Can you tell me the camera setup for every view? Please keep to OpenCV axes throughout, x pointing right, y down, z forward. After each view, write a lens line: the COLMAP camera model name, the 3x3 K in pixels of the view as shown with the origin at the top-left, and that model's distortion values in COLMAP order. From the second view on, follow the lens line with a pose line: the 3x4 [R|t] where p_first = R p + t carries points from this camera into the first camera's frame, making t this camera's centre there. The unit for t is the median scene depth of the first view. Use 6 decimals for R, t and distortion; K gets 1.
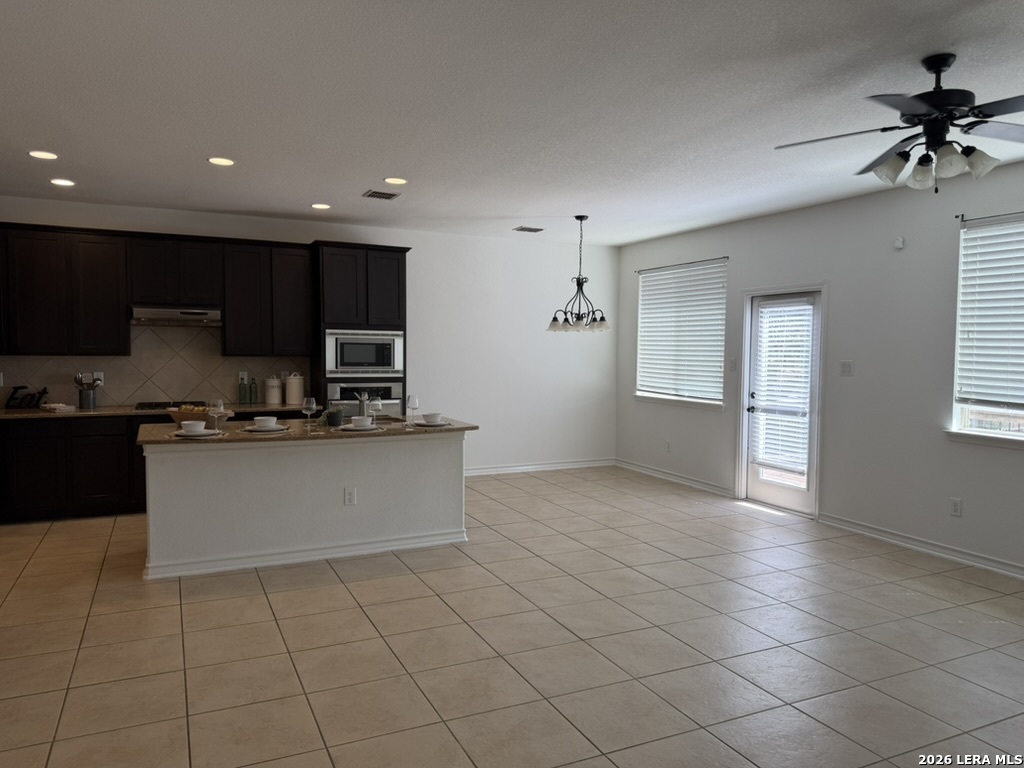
lens RADIAL K [[715.9, 0, 507.3], [0, 715.9, 385.6], [0, 0, 1]] dist [0.069362, -0.092016]
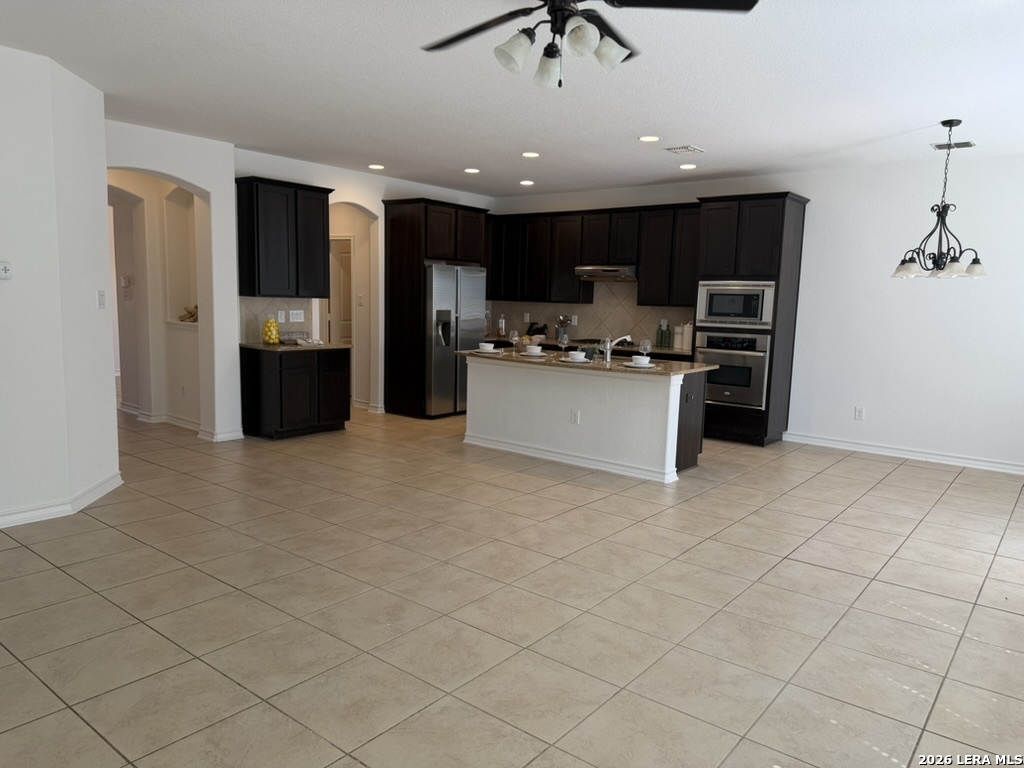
lens RADIAL K [[715.9, 0, 507.3], [0, 715.9, 385.6], [0, 0, 1]] dist [0.069362, -0.092016]
pose [[0.430614, 0.113484, -0.895373, 0.604296], [-0.071342, 0.993239, 0.091578, -0.000818], [0.899712, 0.024443, 0.435799, 0.272454]]
